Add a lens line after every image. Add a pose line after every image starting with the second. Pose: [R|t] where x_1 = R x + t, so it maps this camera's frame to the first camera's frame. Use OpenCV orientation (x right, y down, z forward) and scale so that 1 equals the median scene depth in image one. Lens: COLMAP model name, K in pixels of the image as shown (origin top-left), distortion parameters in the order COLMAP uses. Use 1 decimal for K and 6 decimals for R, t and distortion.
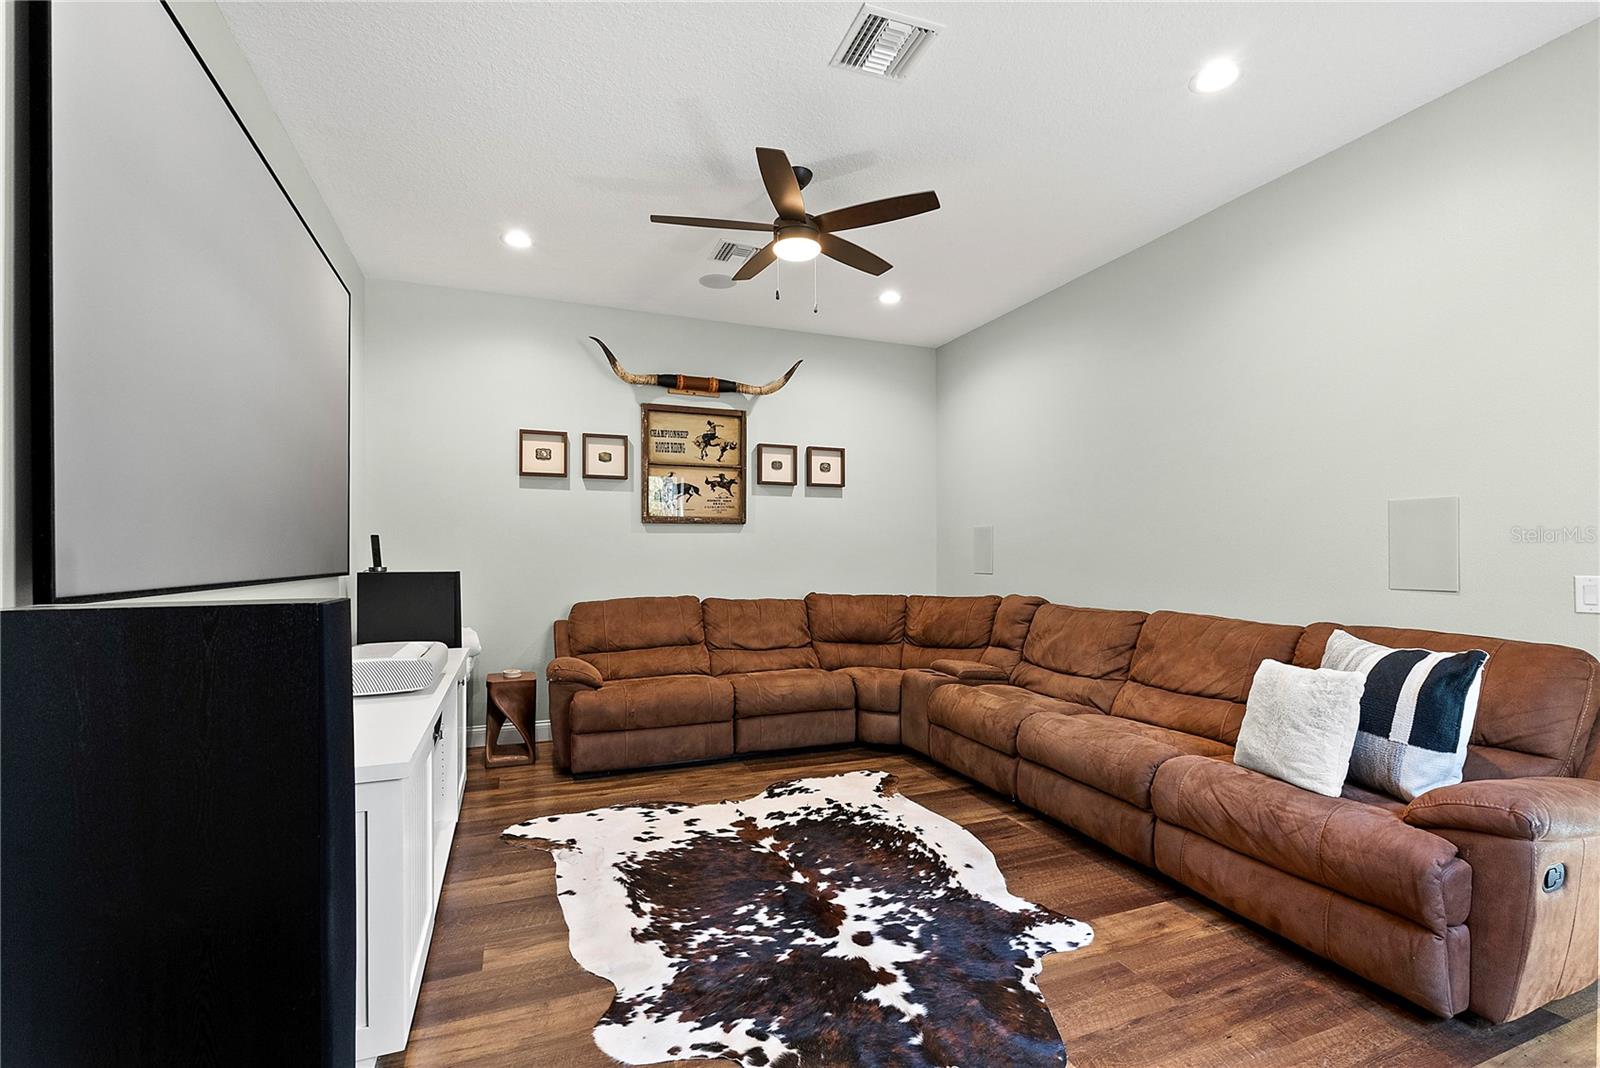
lens RADIAL K [[714.5, 0, 802.5], [0, 714.5, 553.5], [0, 0, 1]] dist [-0.009534, 0.000022]
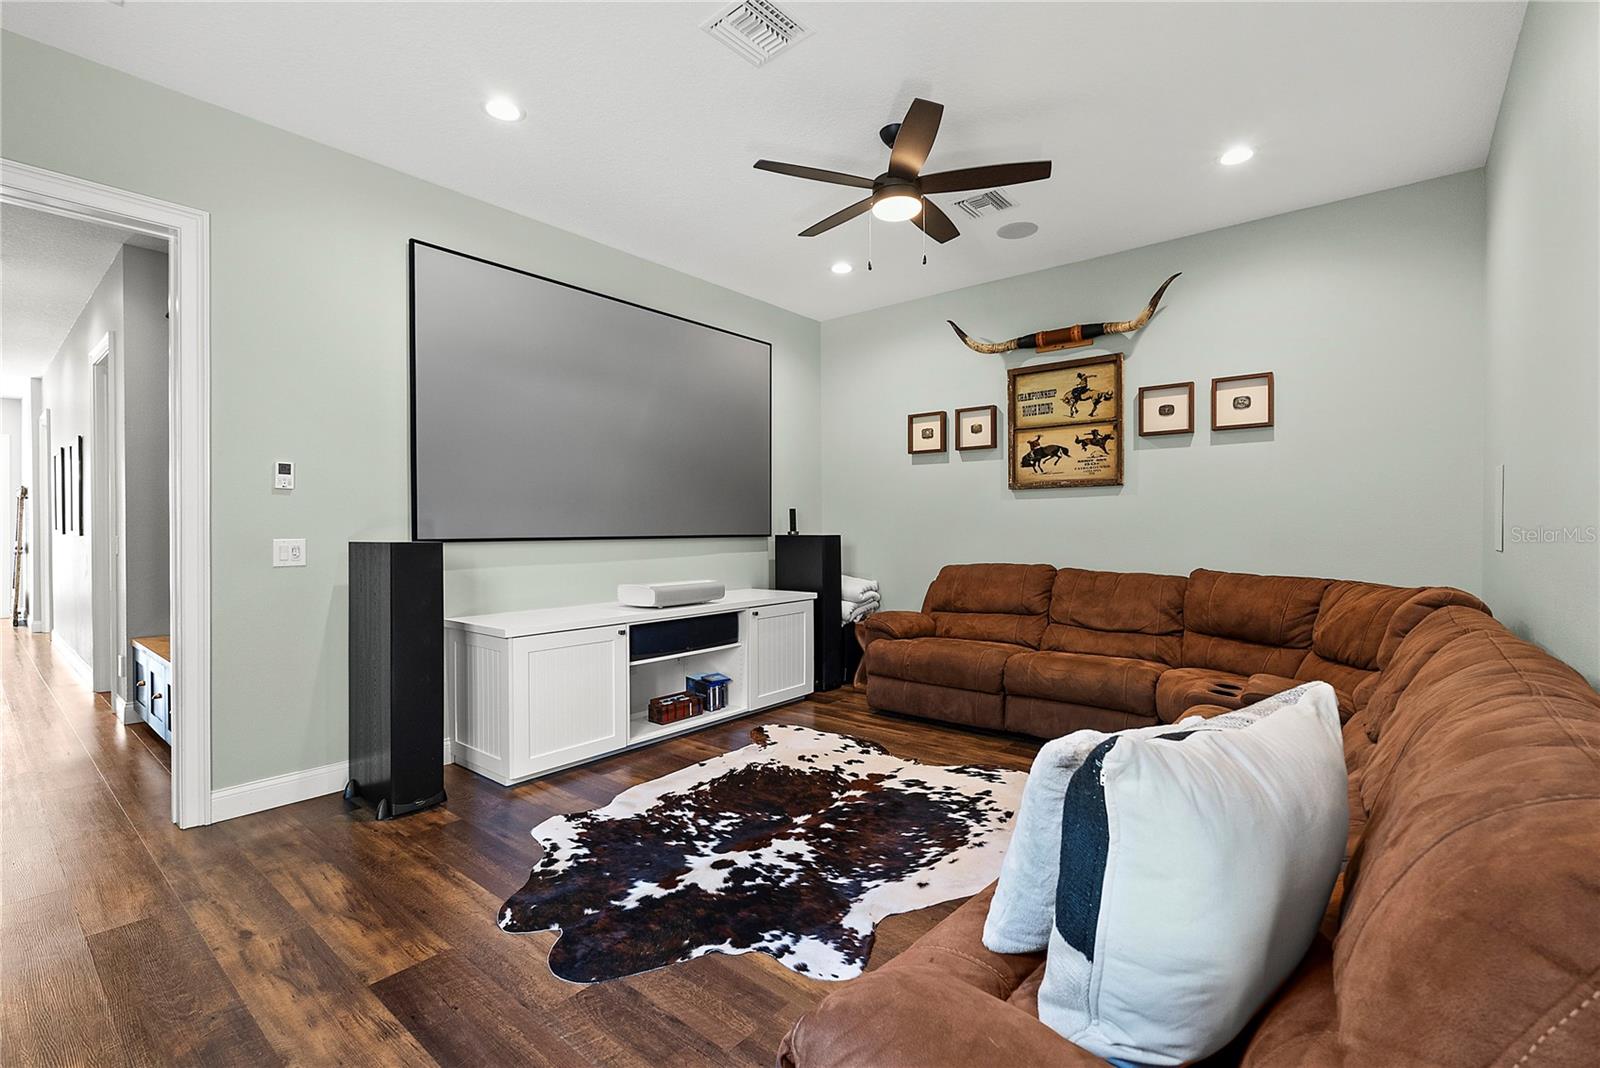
lens RADIAL K [[708.3, 0, 800.0], [0, 708.3, 534.0], [0, 0, 1]] dist [-0.013706, 0.000046]
pose [[0.477729, 0.008886, -0.878463, 0.649897], [0.005986, 0.999893, 0.013369, 0.005597], [0.878487, -0.011645, 0.477624, 0.342187]]
